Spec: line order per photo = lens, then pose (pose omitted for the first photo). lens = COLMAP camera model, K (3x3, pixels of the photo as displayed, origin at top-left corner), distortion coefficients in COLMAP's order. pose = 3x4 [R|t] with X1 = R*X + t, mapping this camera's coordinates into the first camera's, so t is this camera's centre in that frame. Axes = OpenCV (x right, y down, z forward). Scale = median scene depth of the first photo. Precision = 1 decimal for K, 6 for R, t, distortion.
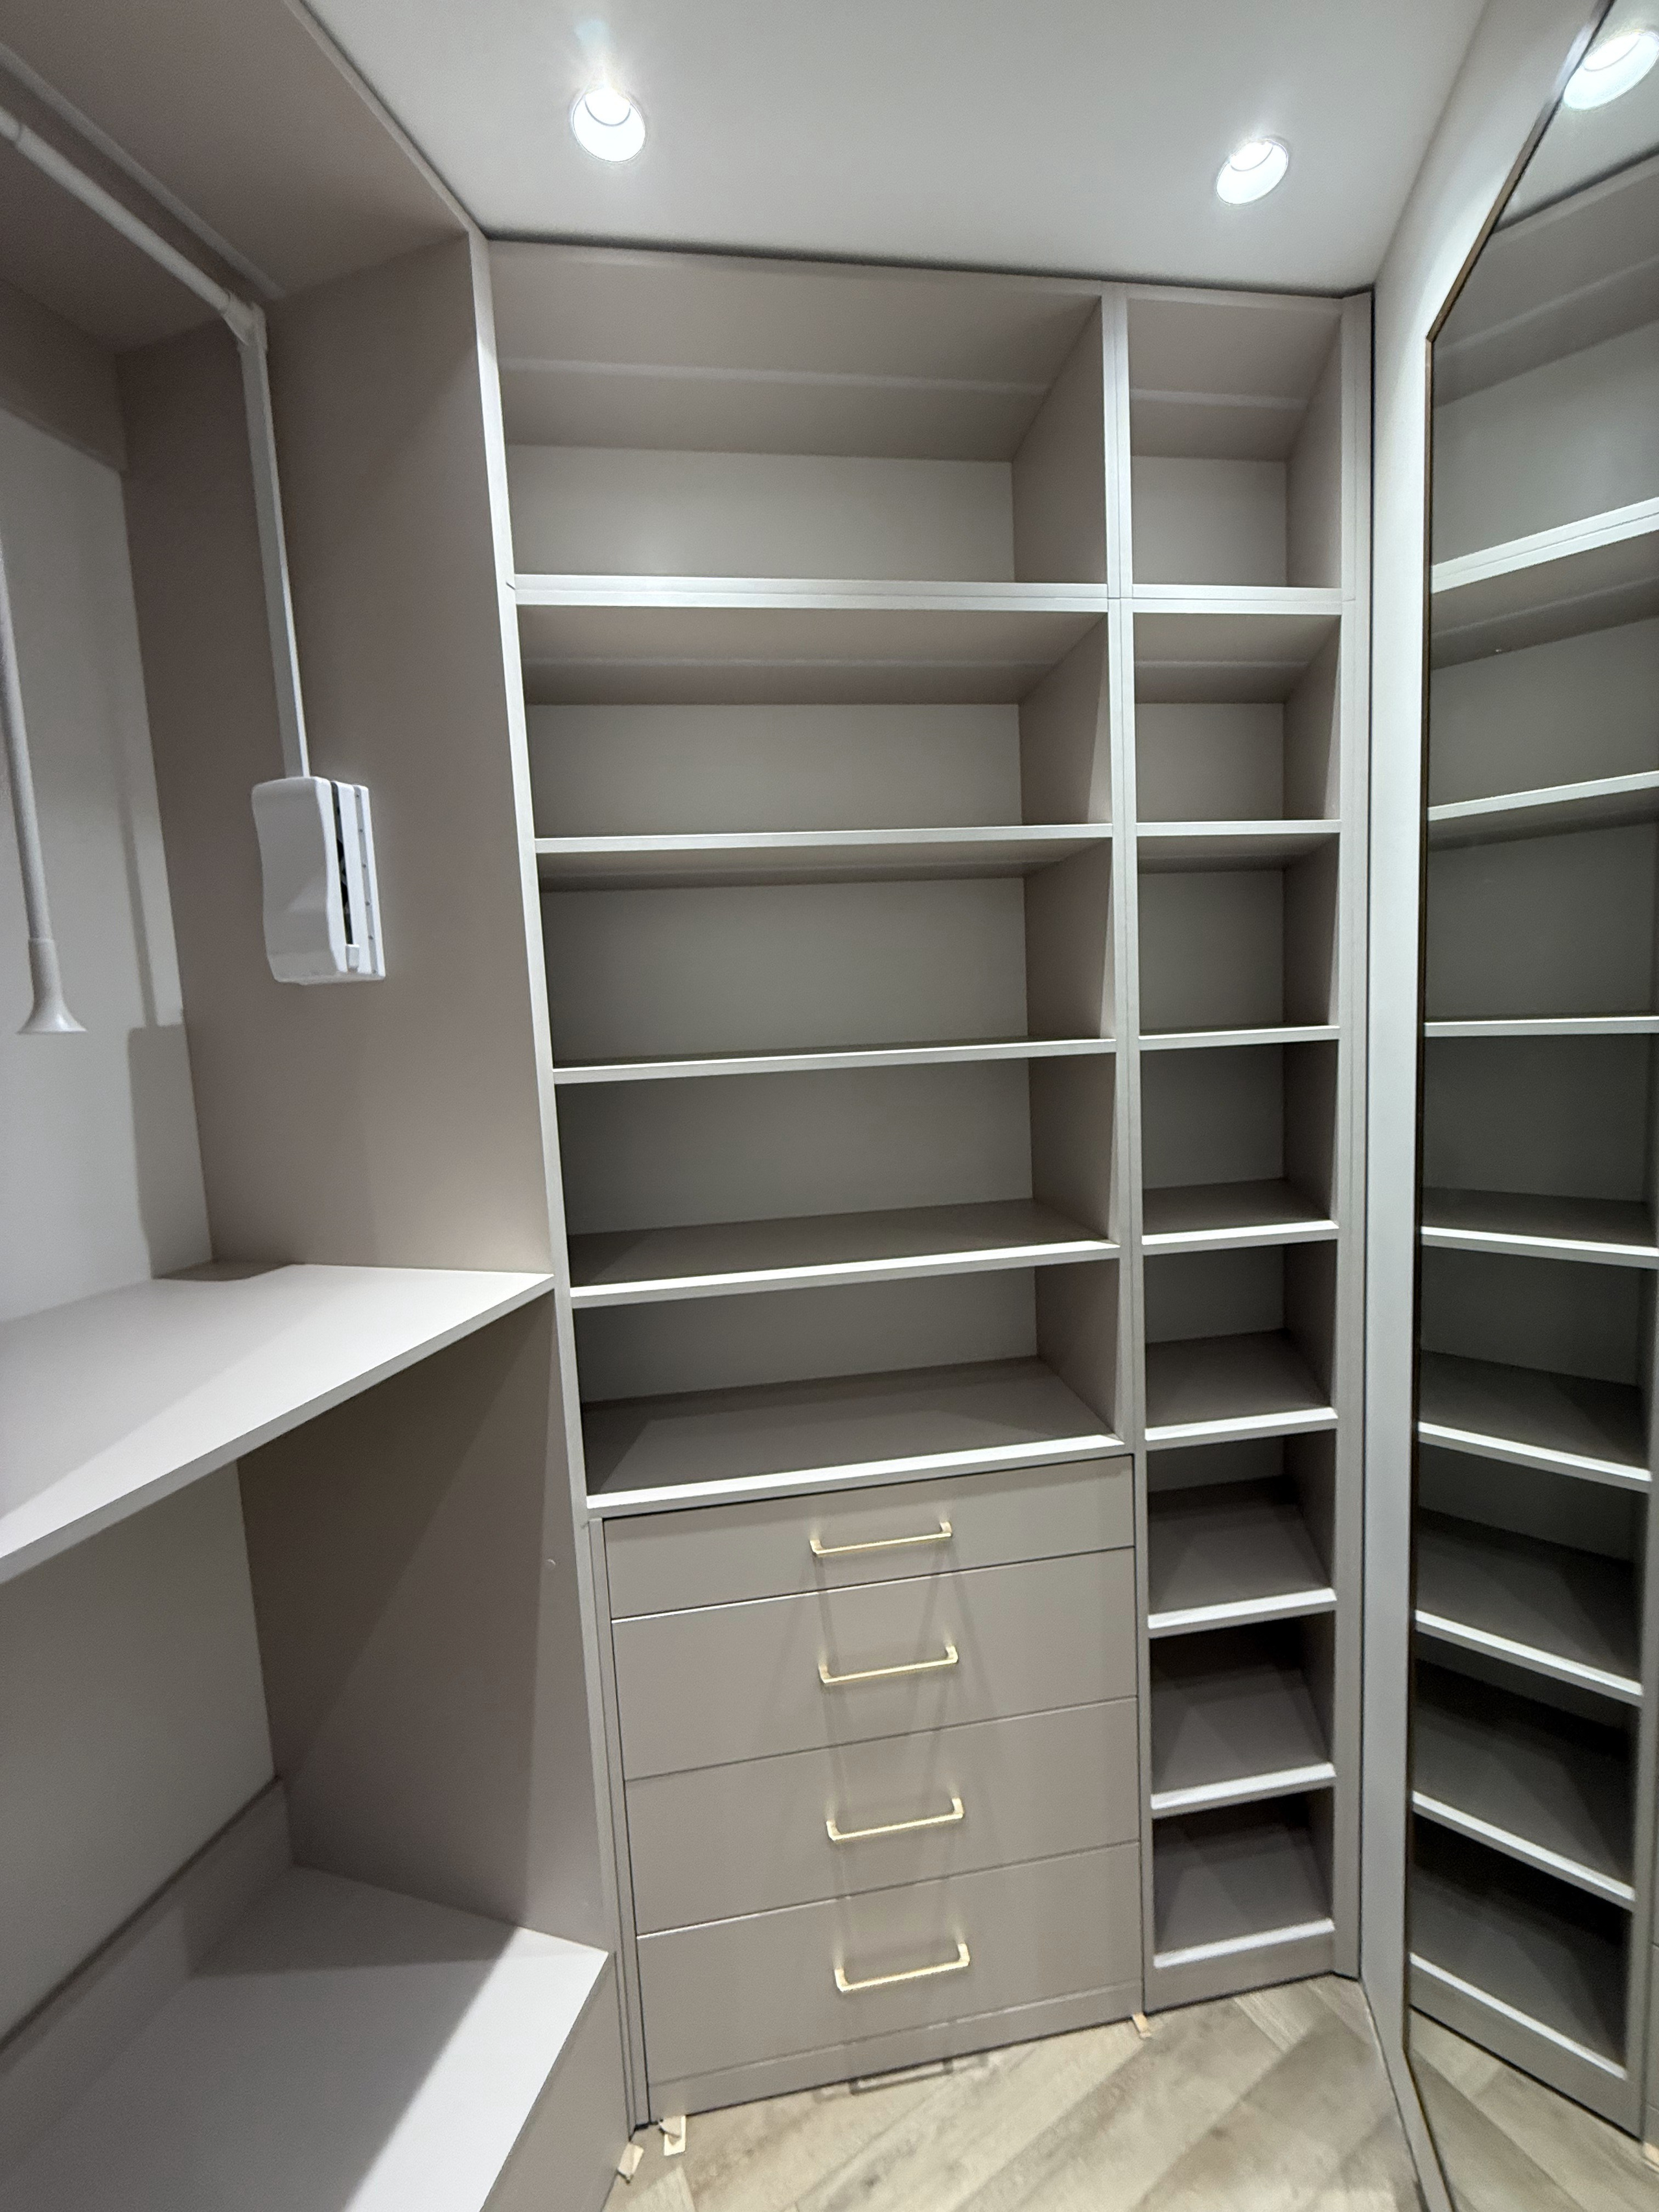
lens RADIAL K [[883.5, 0, 837.3], [0, 883.5, 1097.1], [0, 0, 1]] dist [0.000606, 0.000632]
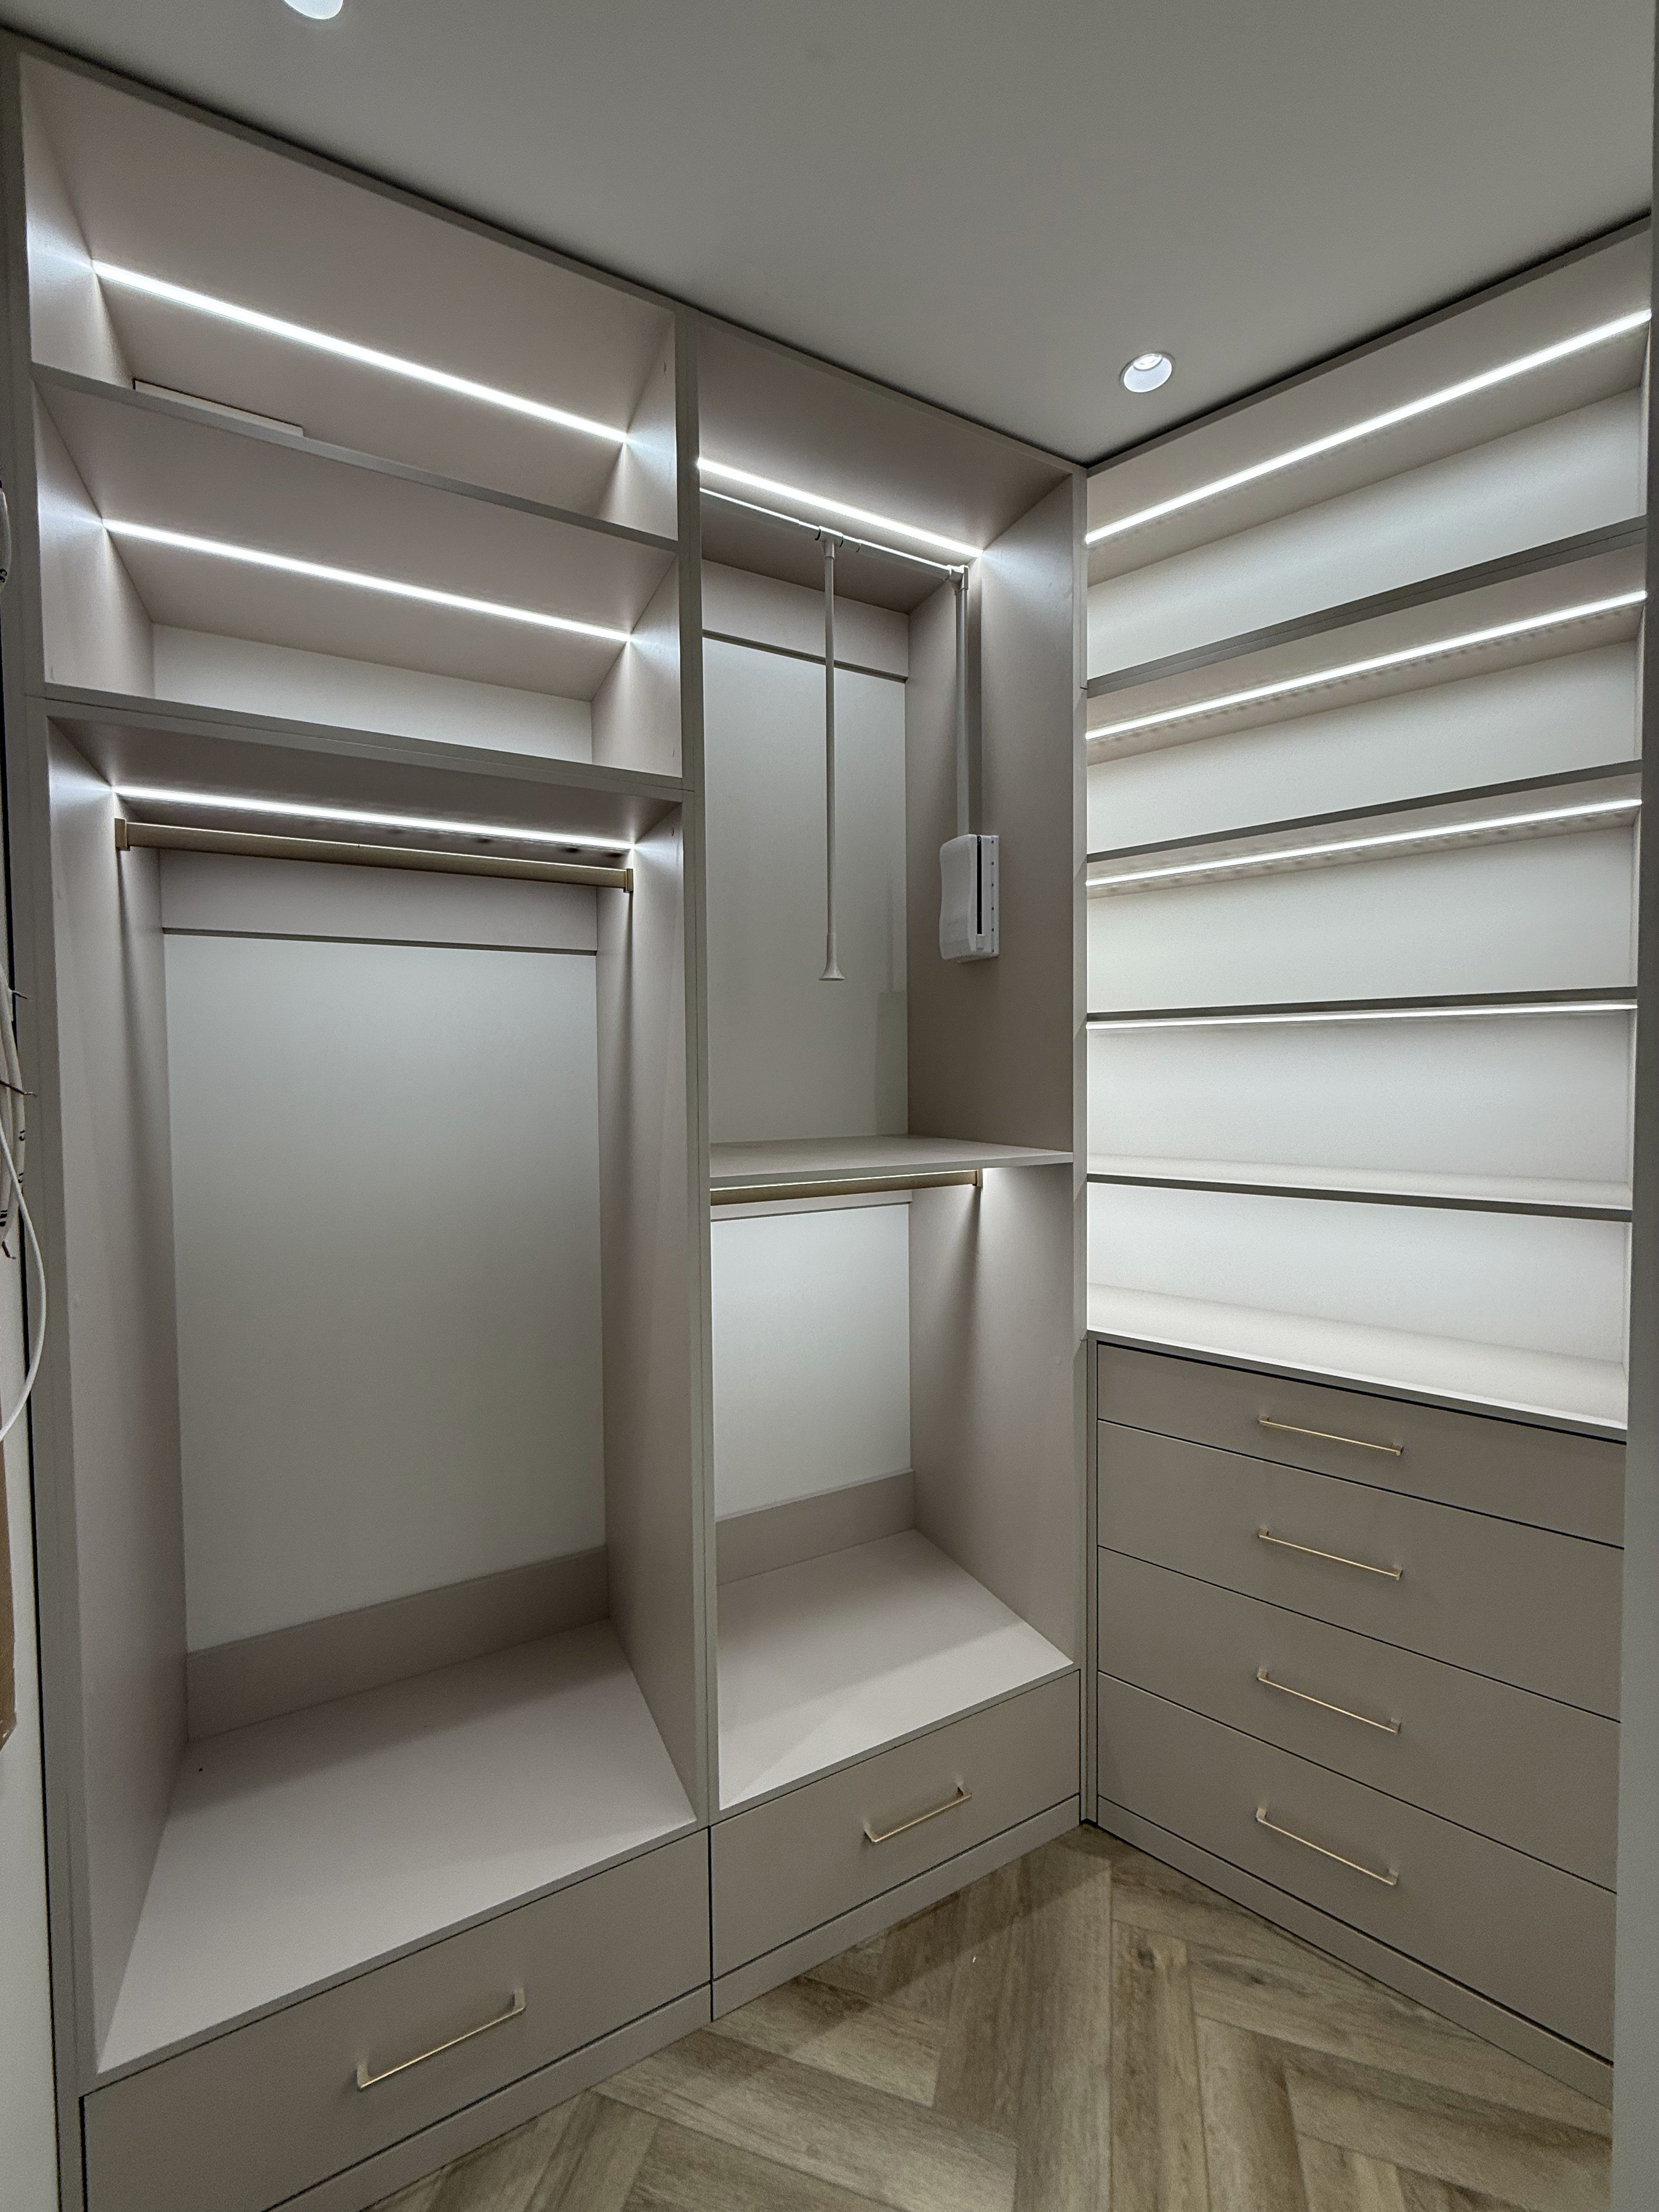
lens RADIAL K [[883.5, 0, 837.3], [0, 883.5, 1097.1], [0, 0, 1]] dist [0.000606, 0.000632]
pose [[0.687401, 0.064454, -0.723412, 0.425739], [-0.092809, 0.995684, 0.000524, 0.137181], [0.720324, 0.066779, 0.690416, -0.262074]]
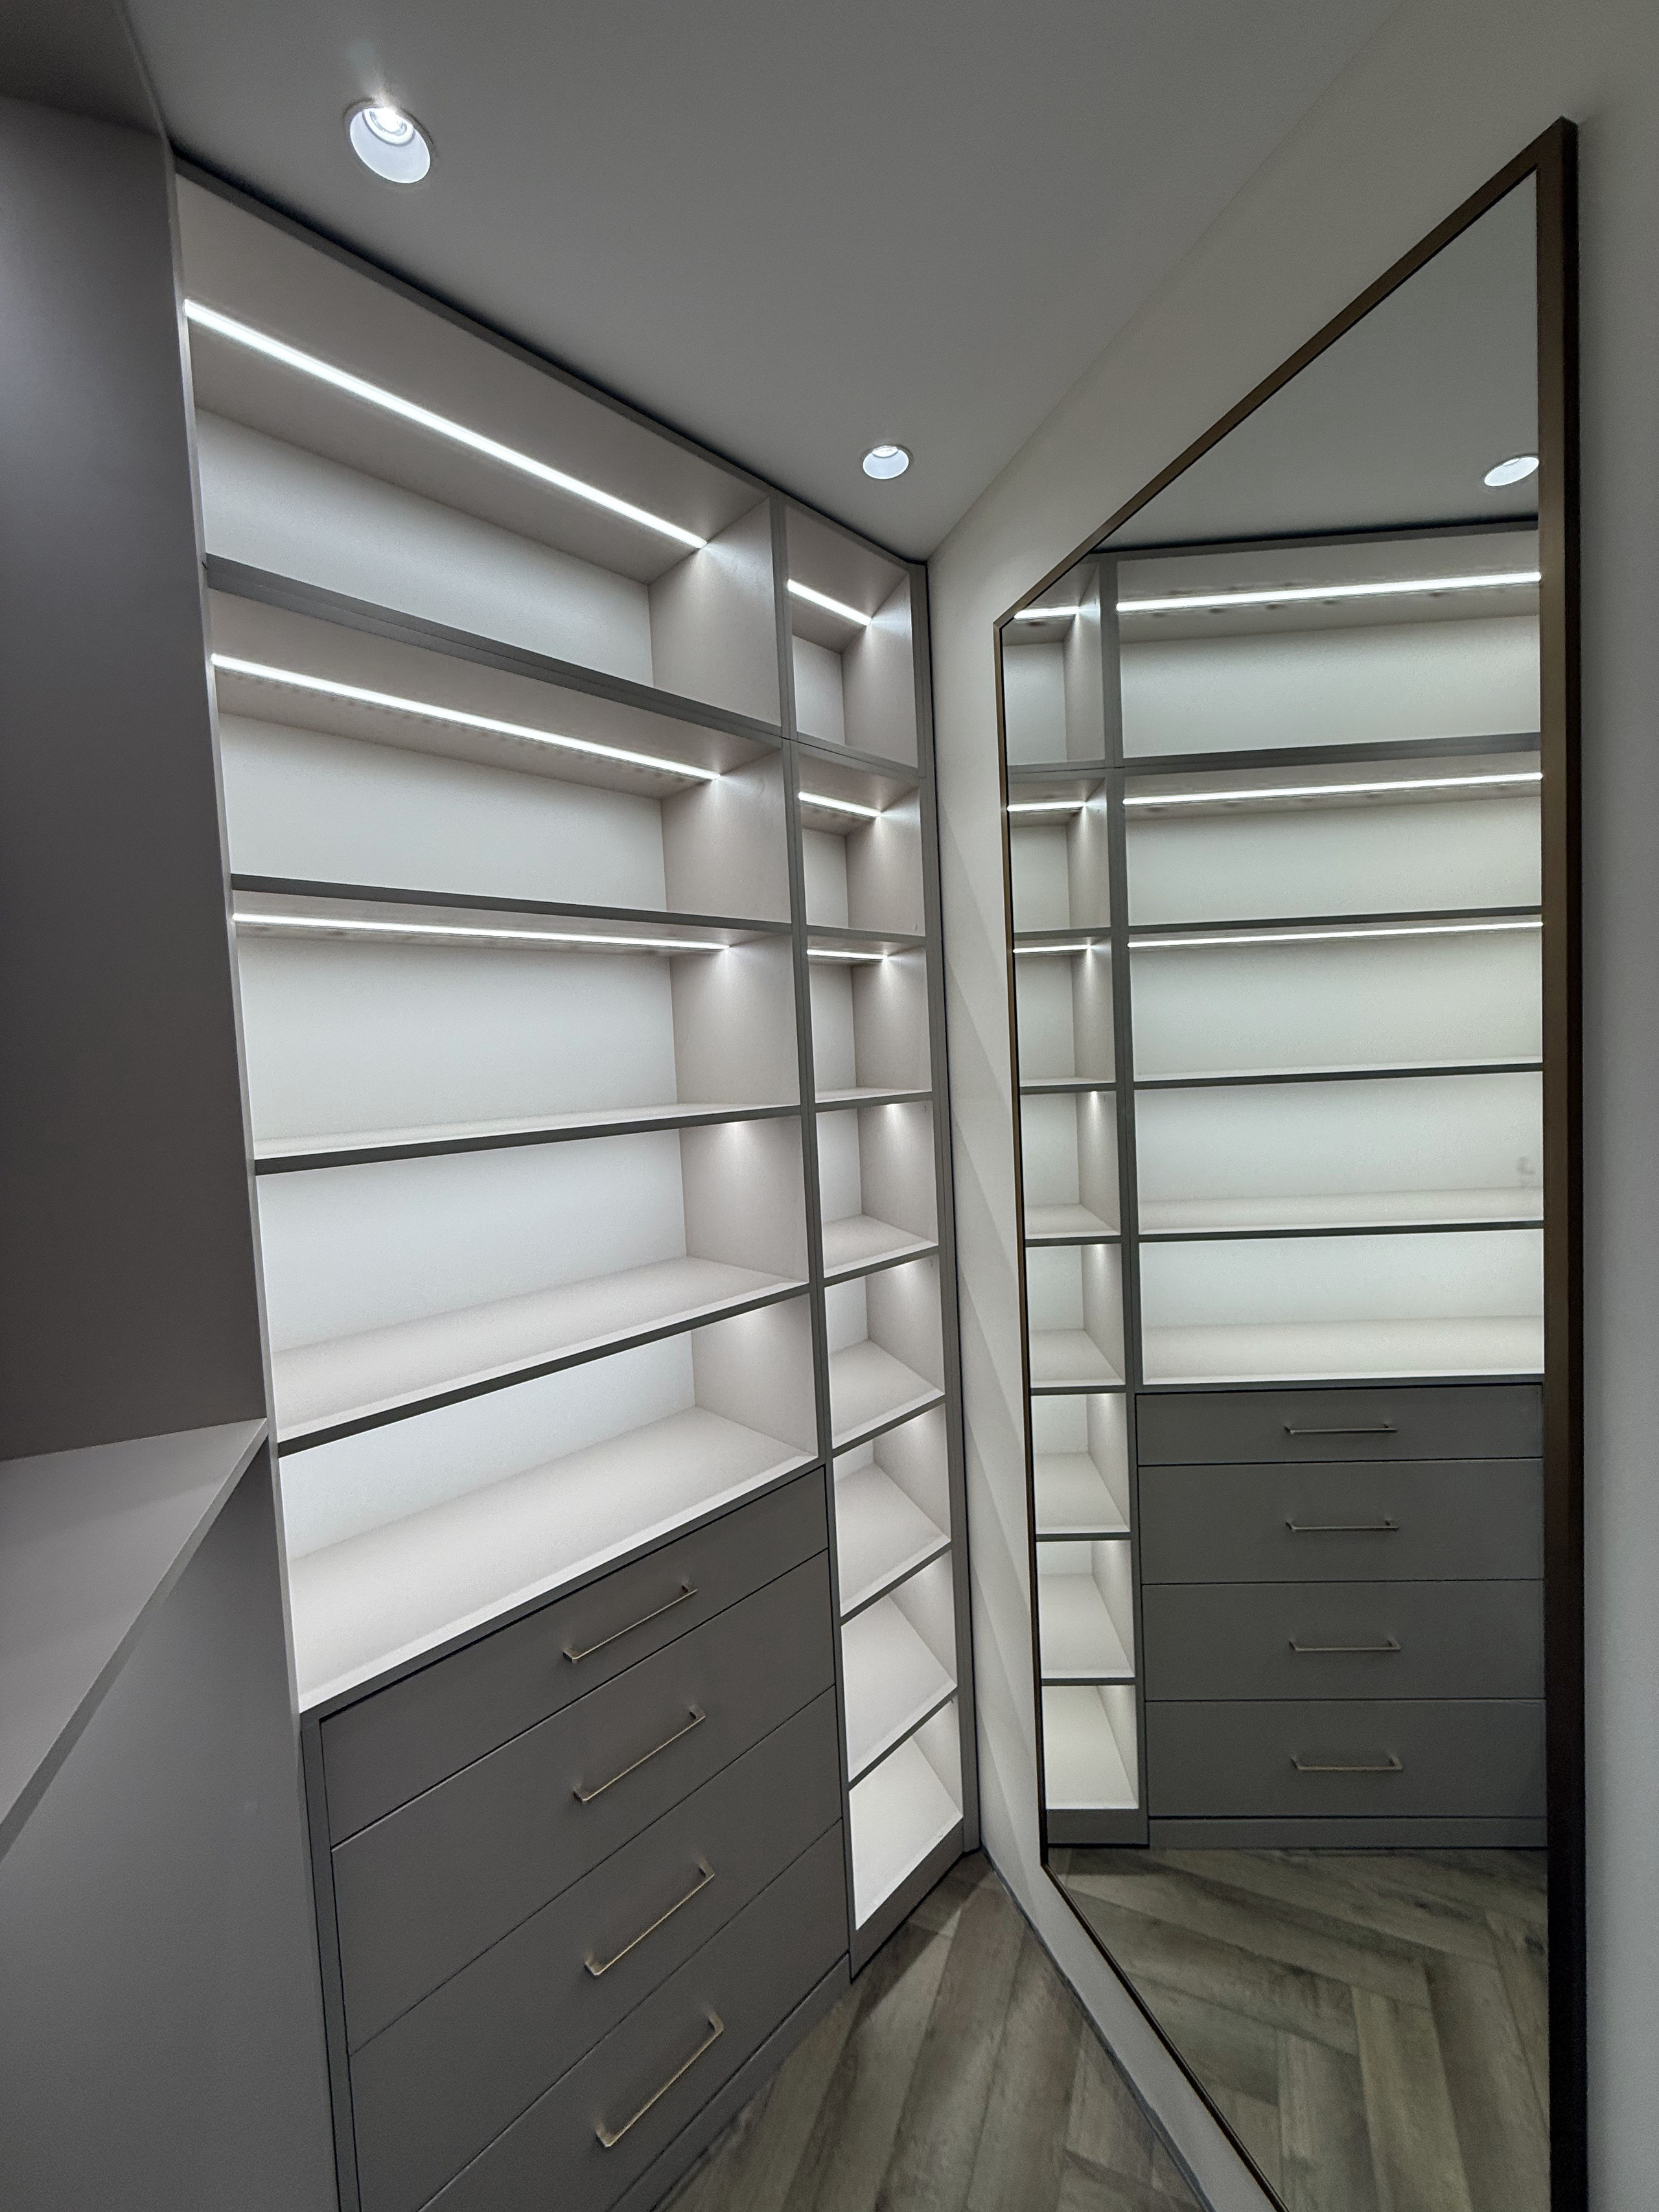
lens RADIAL K [[888.5, 0, 829.5], [0, 888.5, 1106.0], [0, 0, 1]] dist [0.000128, 0.000220]
pose [[0.798409, -0.021256, 0.601740, -0.372317], [0.066427, 0.996386, -0.052941, -0.000471], [-0.598440, 0.082240, 0.796936, 0.043979]]
